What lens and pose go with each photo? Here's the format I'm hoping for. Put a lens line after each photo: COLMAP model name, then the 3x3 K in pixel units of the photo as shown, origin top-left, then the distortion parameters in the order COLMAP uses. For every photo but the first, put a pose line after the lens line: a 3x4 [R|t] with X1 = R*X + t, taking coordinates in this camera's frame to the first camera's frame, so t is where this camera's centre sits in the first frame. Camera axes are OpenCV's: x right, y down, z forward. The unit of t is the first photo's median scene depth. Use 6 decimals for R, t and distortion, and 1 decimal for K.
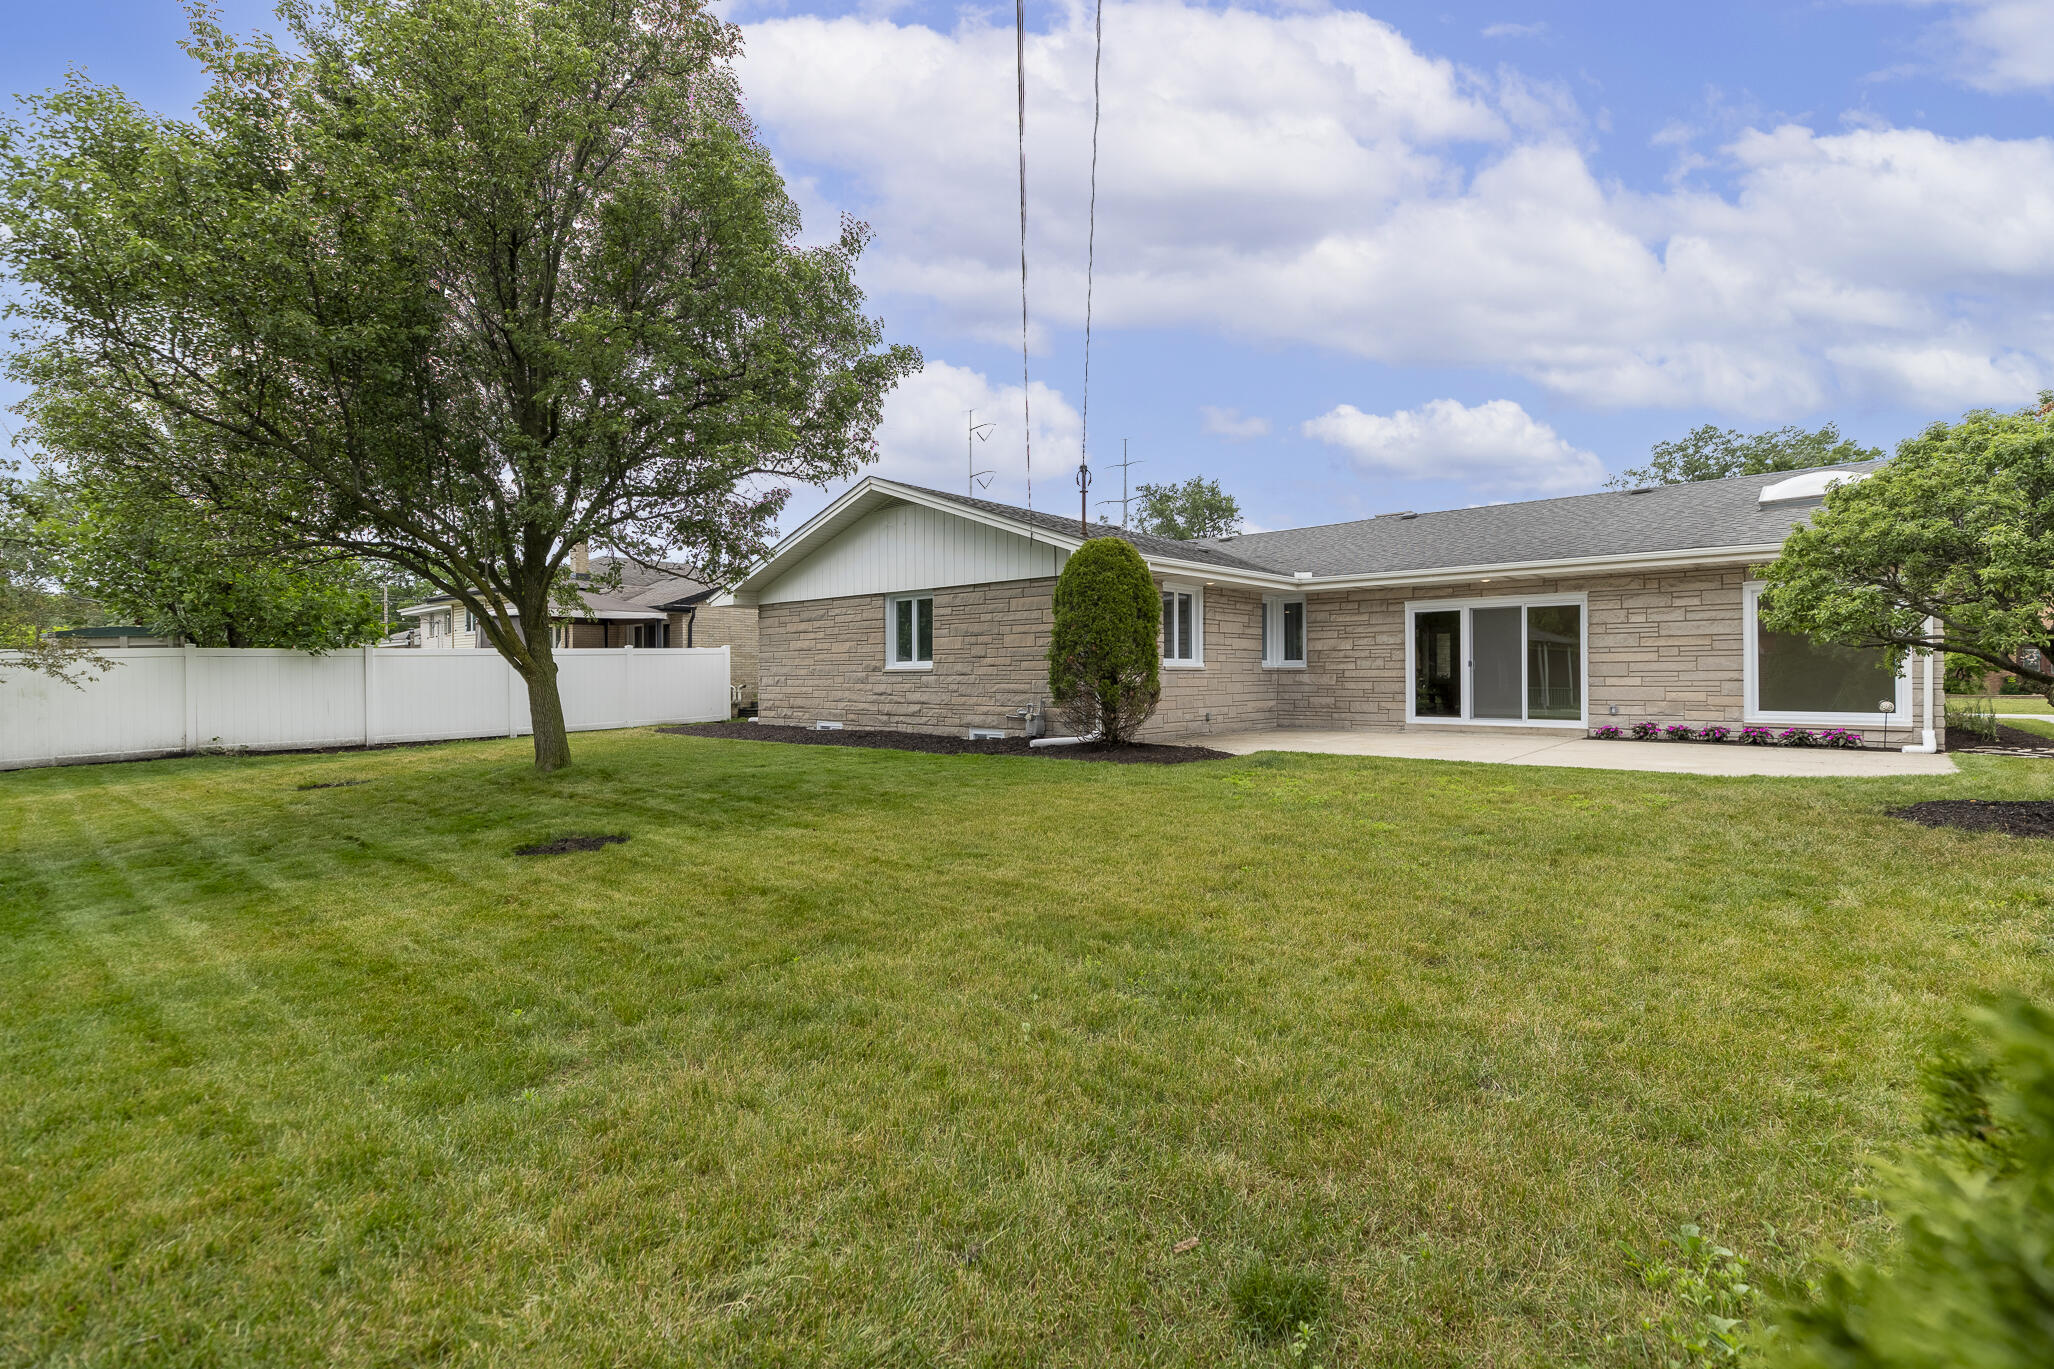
lens RADIAL K [[918.7, 0, 1032.2], [0, 918.7, 676.0], [0, 0, 1]] dist [0.008901, -0.002981]
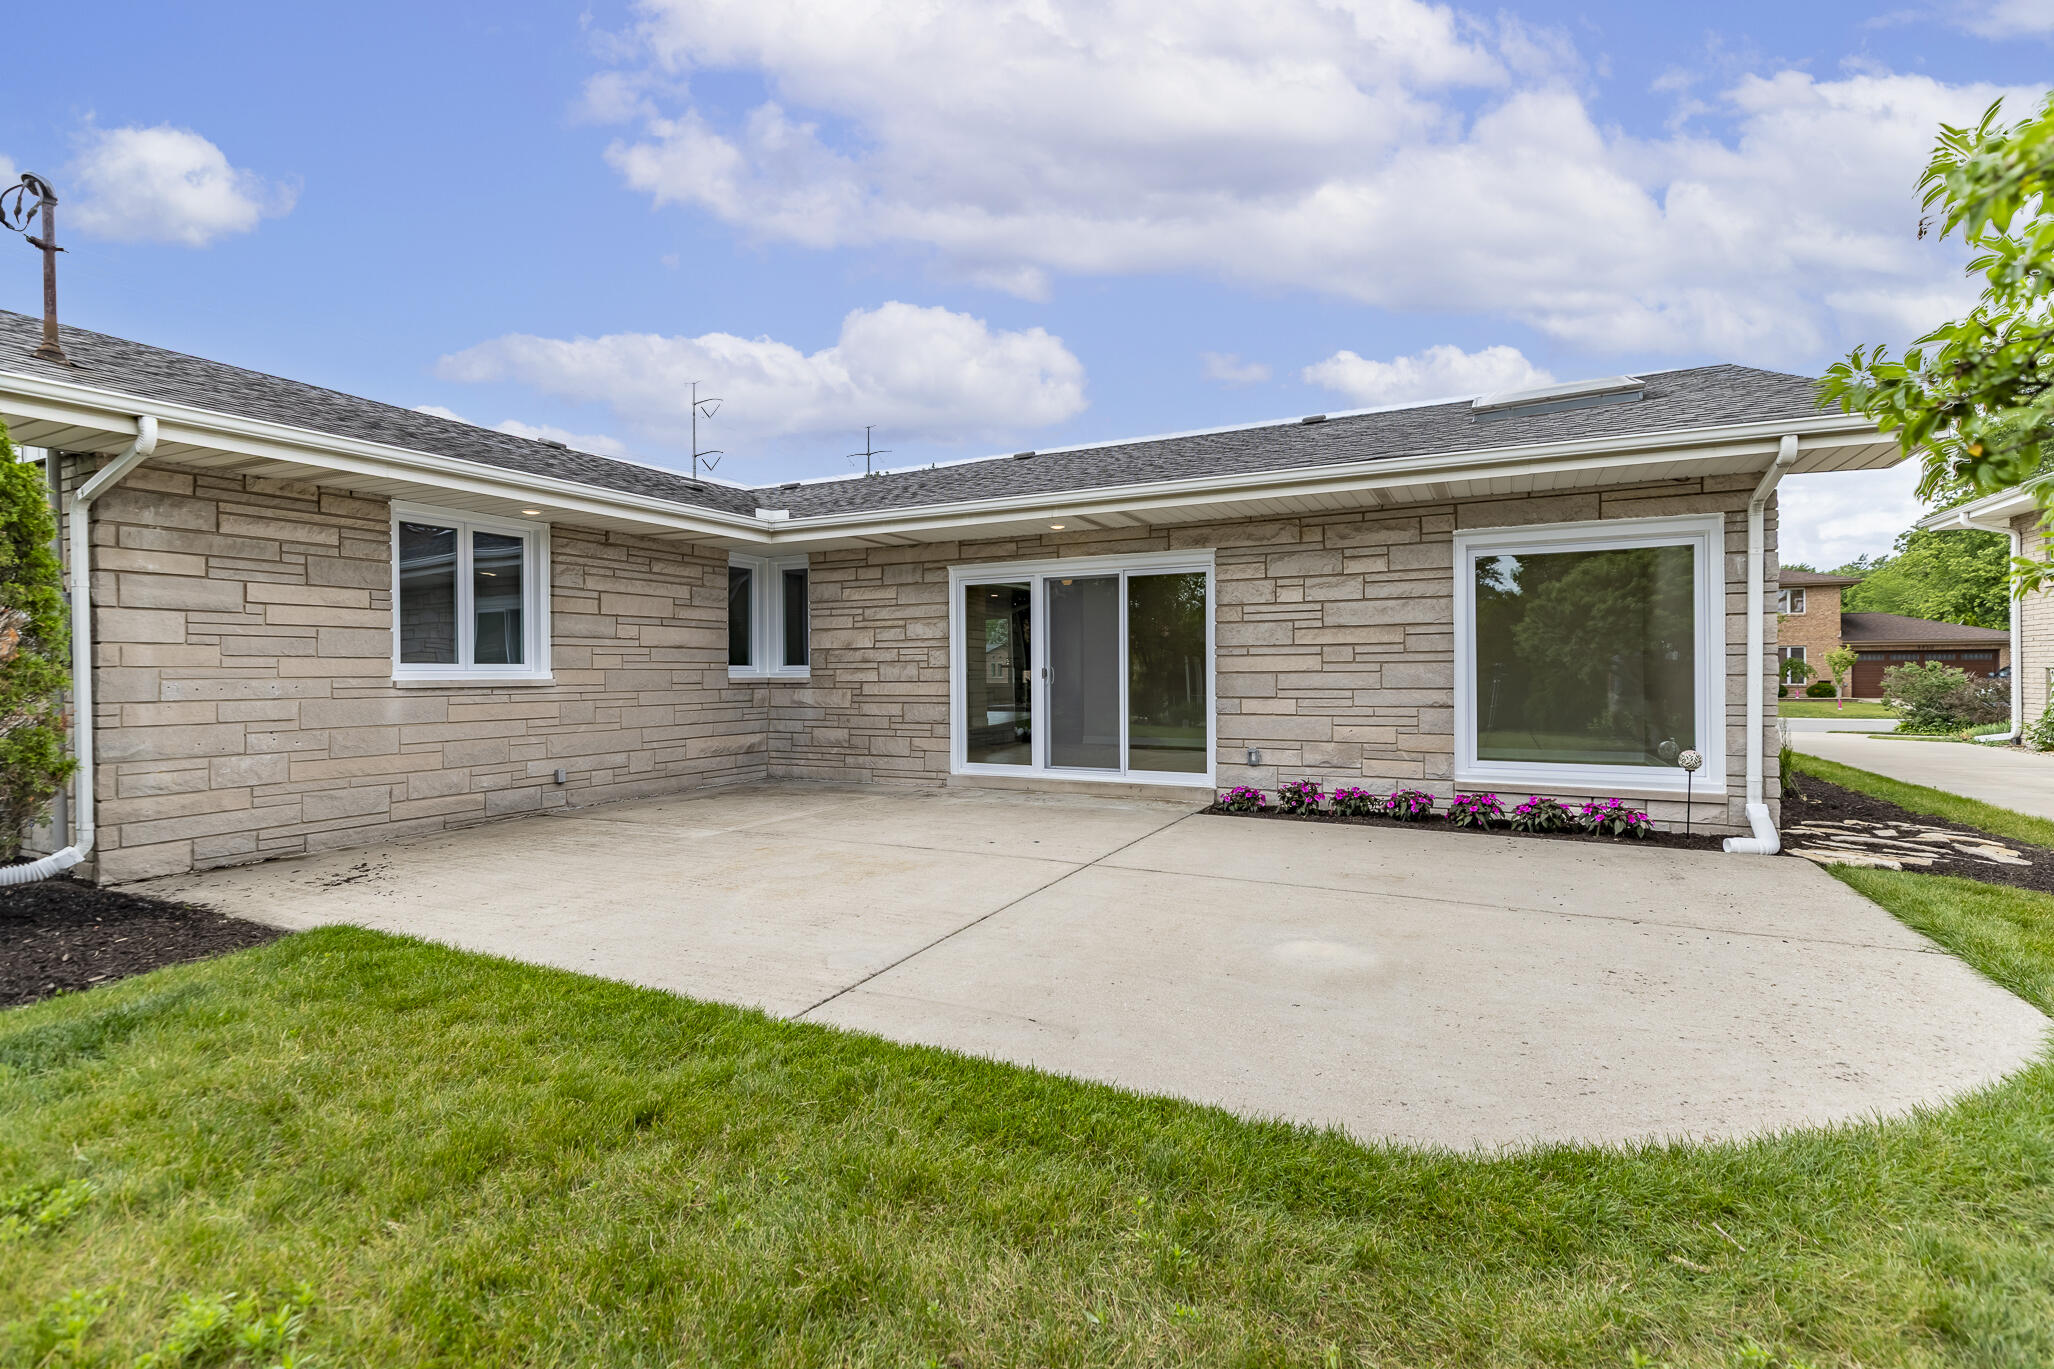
lens RADIAL K [[918.7, 0, 1020.2], [0, 918.7, 675.1], [0, 0, 1]] dist [0.008901, -0.002981]
pose [[0.972682, -0.001465, 0.232137, 0.337465], [0.001471, 0.999999, 0.000145, -0.012683], [-0.232137, 0.000201, 0.972683, 0.453506]]
